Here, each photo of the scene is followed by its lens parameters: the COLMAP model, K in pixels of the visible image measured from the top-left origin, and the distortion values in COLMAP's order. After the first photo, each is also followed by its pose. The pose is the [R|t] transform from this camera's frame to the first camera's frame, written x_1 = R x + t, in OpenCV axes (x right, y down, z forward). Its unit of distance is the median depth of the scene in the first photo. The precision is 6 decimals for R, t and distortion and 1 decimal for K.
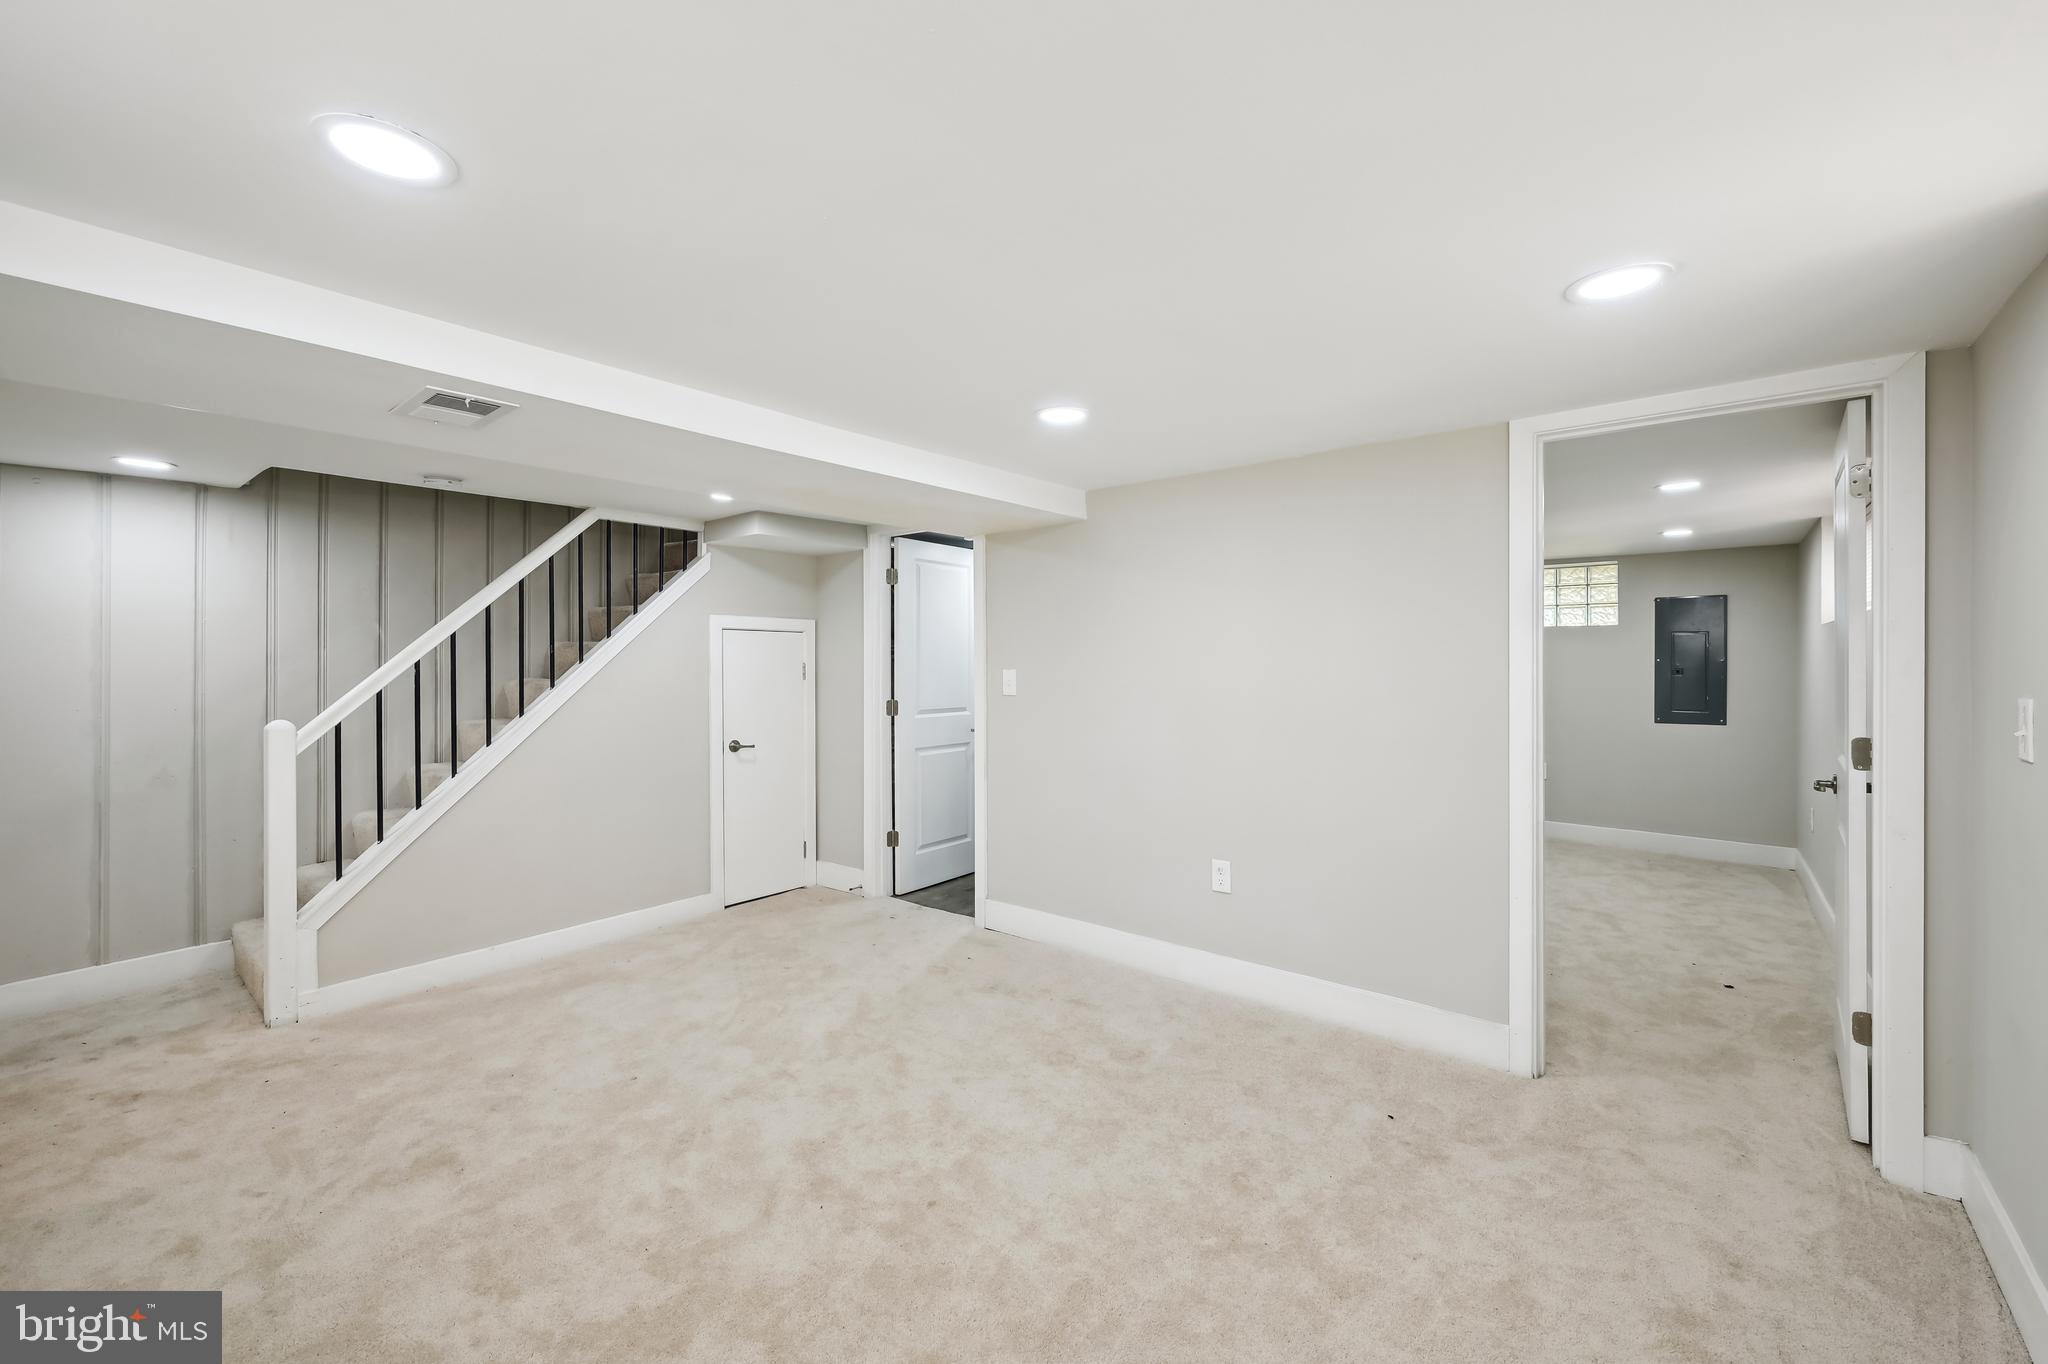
lens RADIAL K [[841.7, 0, 1030.3], [0, 841.7, 671.4], [0, 0, 1]] dist [-0.003954, 0.001639]
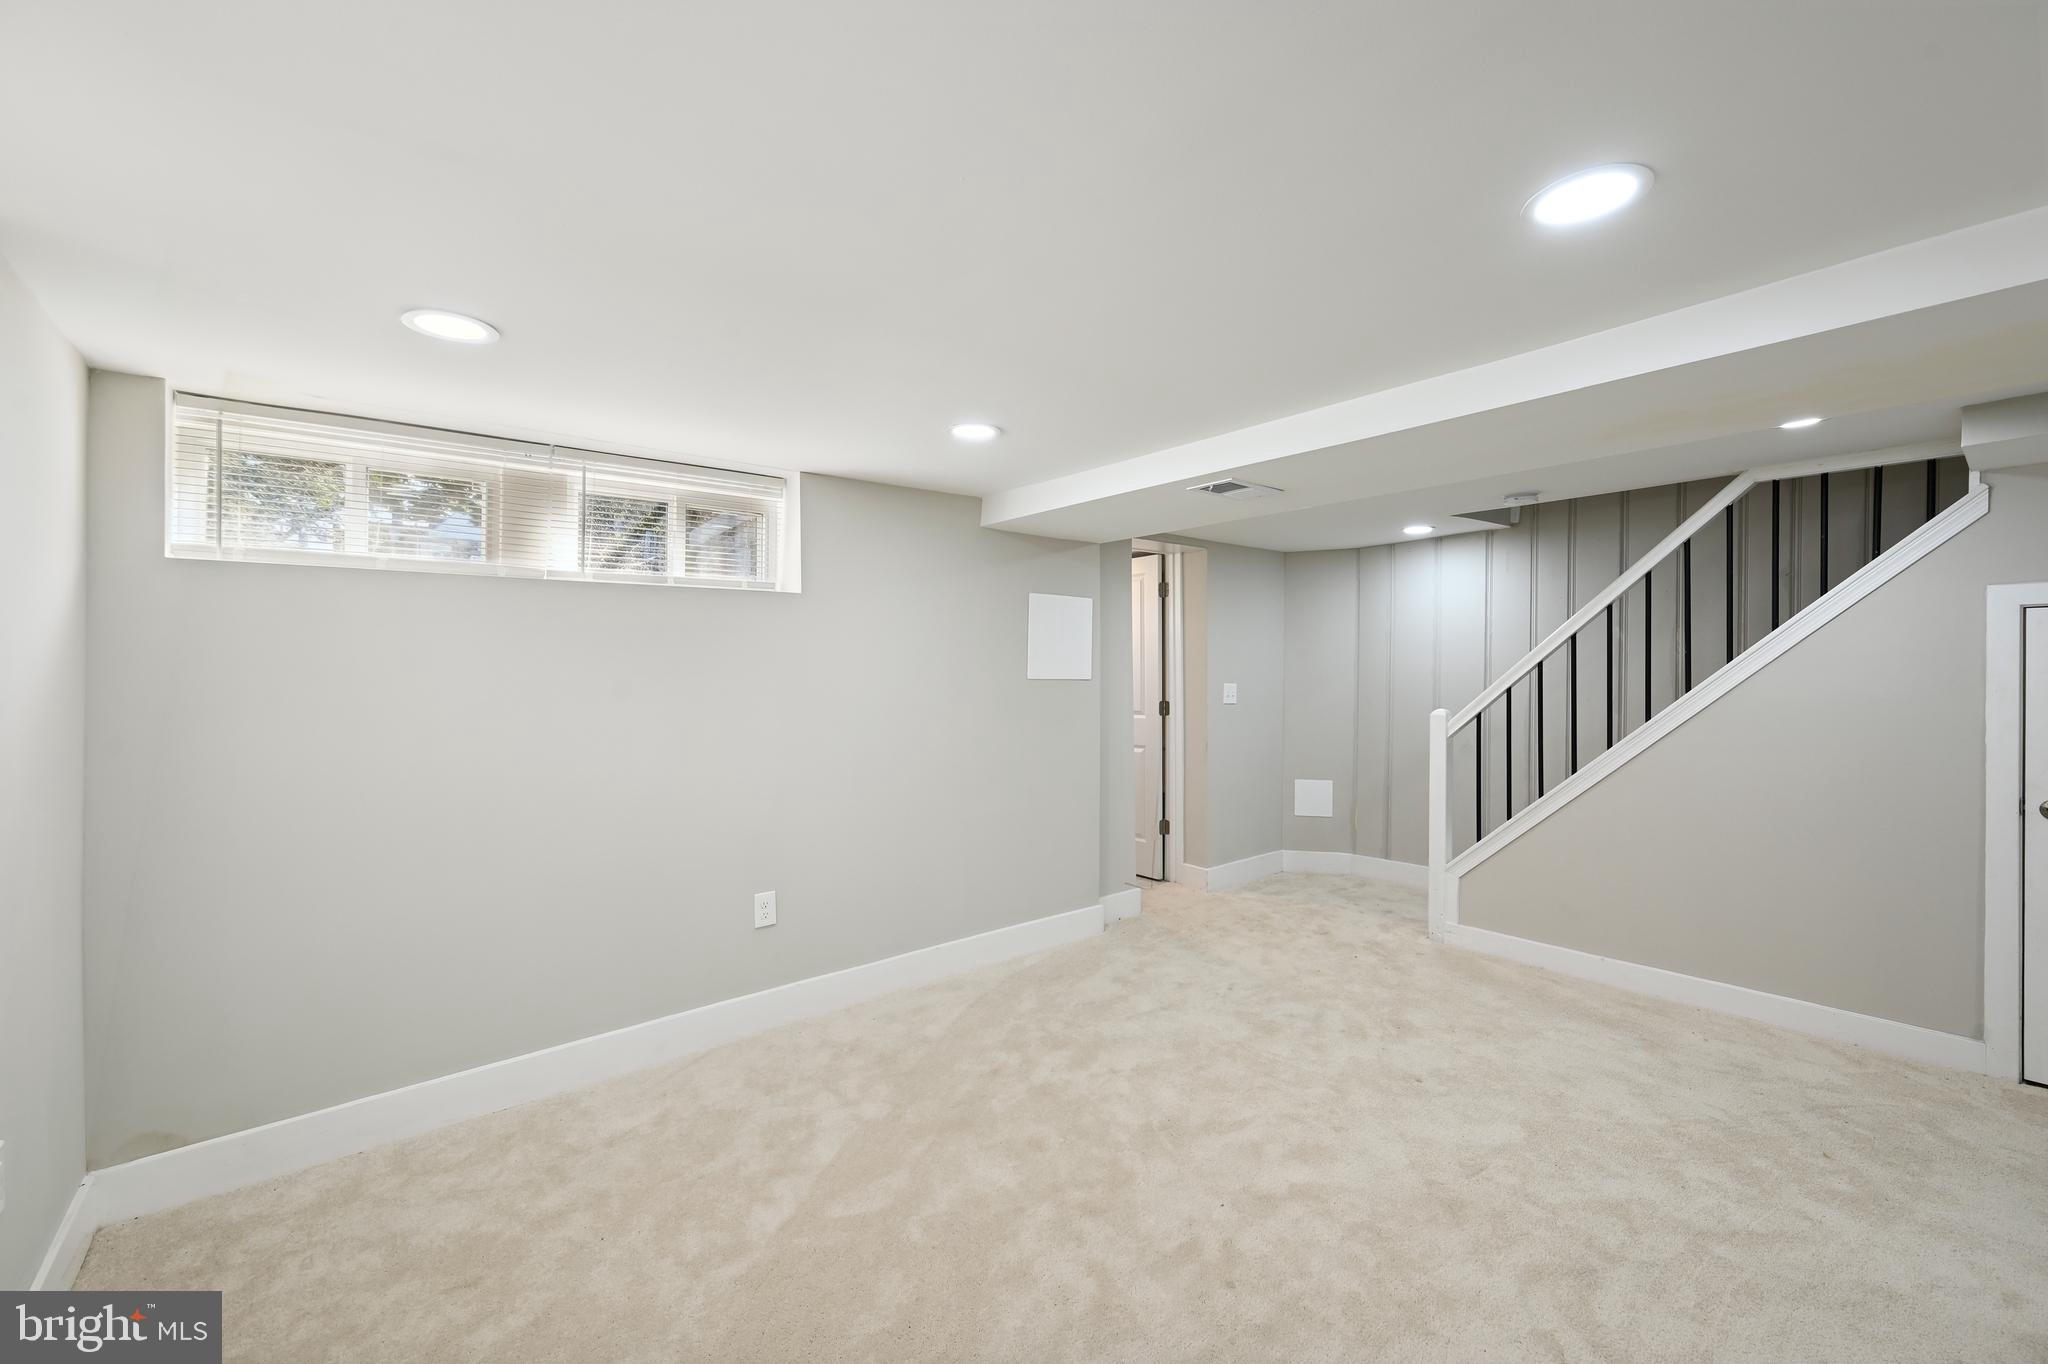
lens RADIAL K [[841.7, 0, 1035.0], [0, 841.7, 673.0], [0, 0, 1]] dist [-0.003954, 0.001639]
pose [[-0.222711, 0.011470, -0.974817, 0.512222], [-0.003708, 0.999914, 0.012613, -0.012587], [0.974877, 0.006424, -0.222649, 0.651146]]
